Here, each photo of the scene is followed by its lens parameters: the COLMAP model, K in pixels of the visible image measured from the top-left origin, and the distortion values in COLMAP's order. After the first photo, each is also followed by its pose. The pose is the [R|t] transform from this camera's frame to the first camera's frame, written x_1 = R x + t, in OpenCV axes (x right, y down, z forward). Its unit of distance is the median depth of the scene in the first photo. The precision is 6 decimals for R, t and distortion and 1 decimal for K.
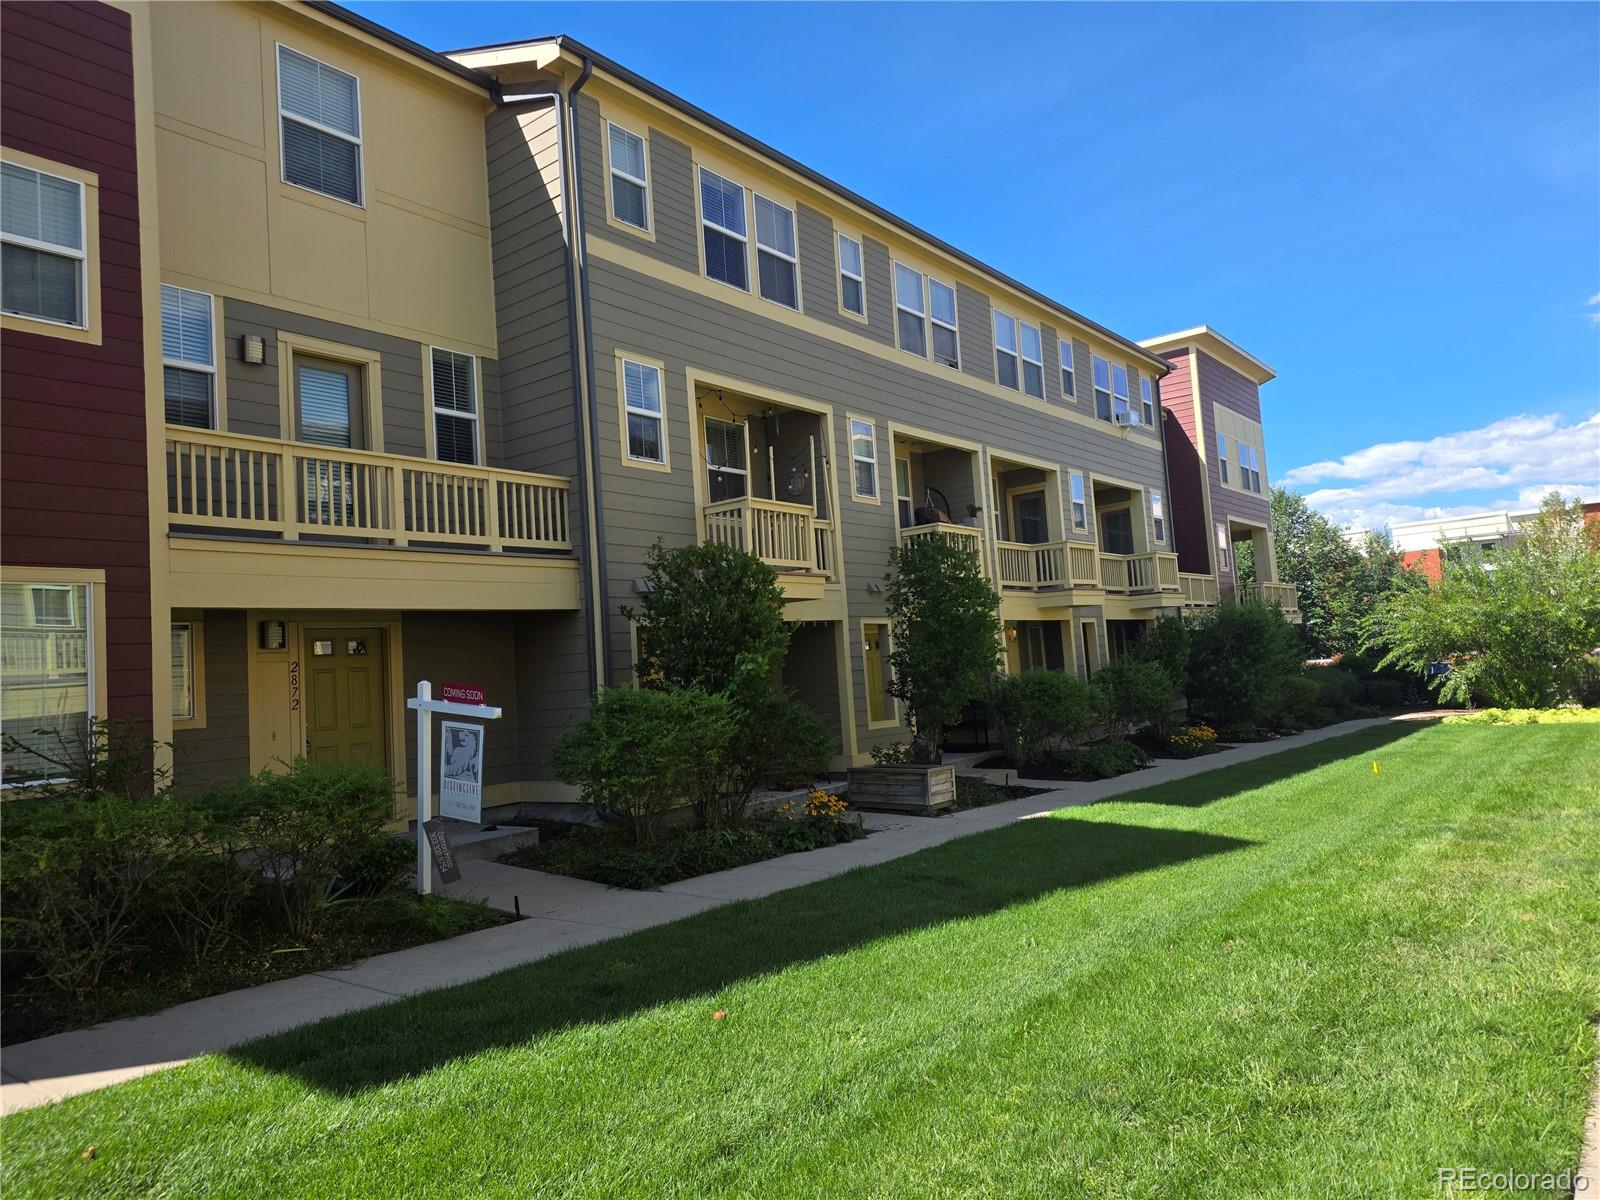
lens RADIAL K [[1061.9, 0, 803.3], [0, 1061.9, 607.9], [0, 0, 1]] dist [0.081204, -0.044590]
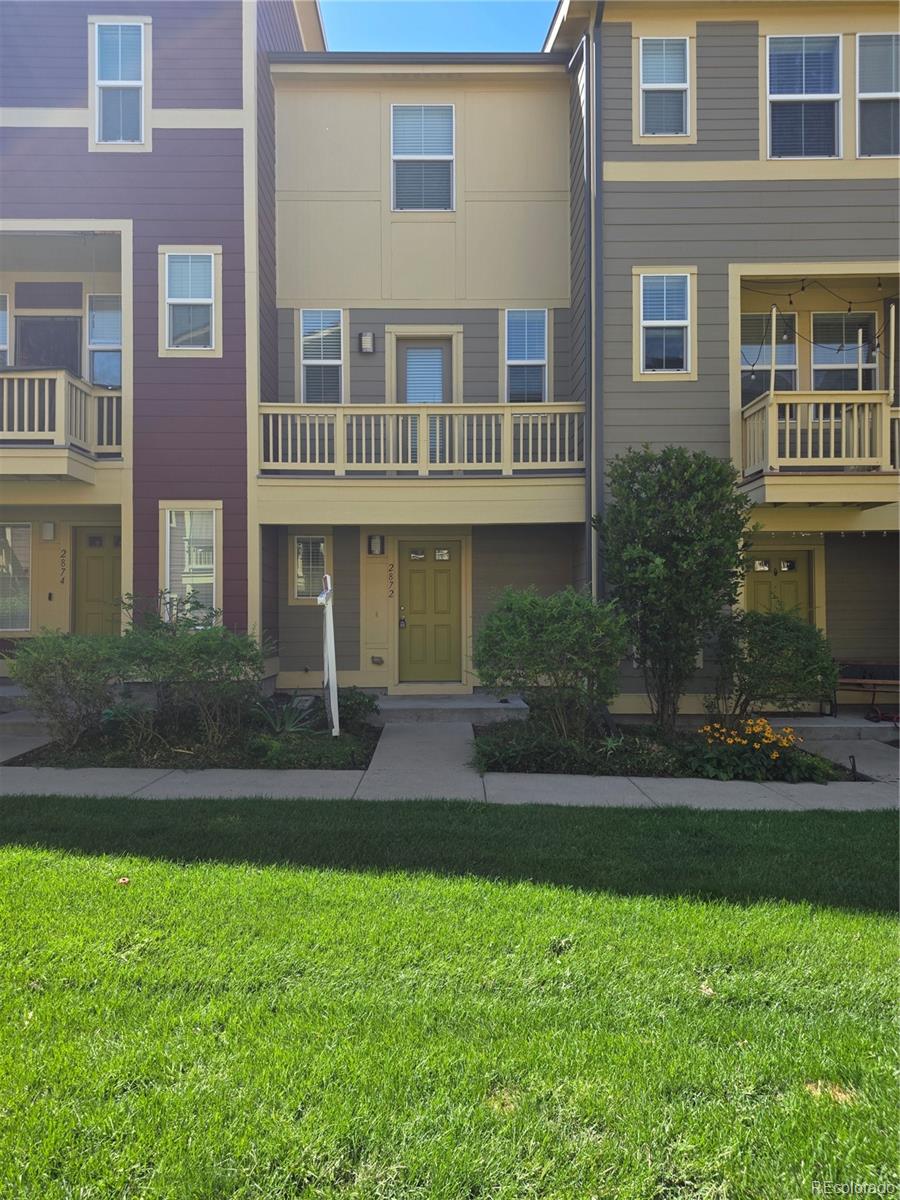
lens RADIAL K [[796.5, 0, 442.4], [0, 796.5, 598.2], [0, 0, 1]] dist [0.081204, -0.044590]
pose [[0.626723, 0.043421, -0.778031, 0.335914], [0.012774, 0.997740, 0.065972, 0.023488], [0.779137, -0.051284, 0.624752, 0.353150]]
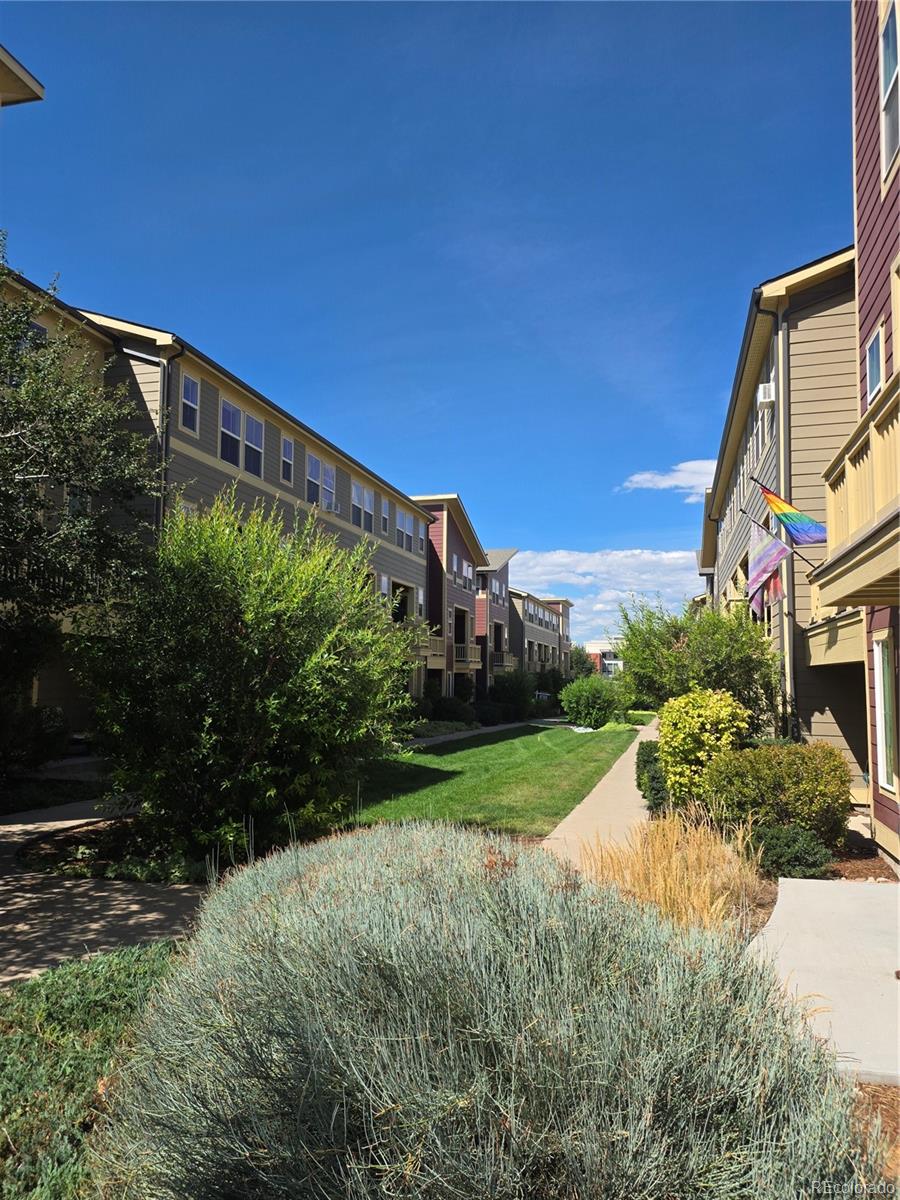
lens RADIAL K [[796.5, 0, 451.2], [0, 796.5, 603.7], [0, 0, 1]] dist [0.081204, -0.044590]
pose [[0.917230, 0.111001, 0.382580, -0.252936], [-0.096290, 0.993694, -0.057454, -0.025165], [-0.386545, 0.015860, 0.922134, -0.463587]]
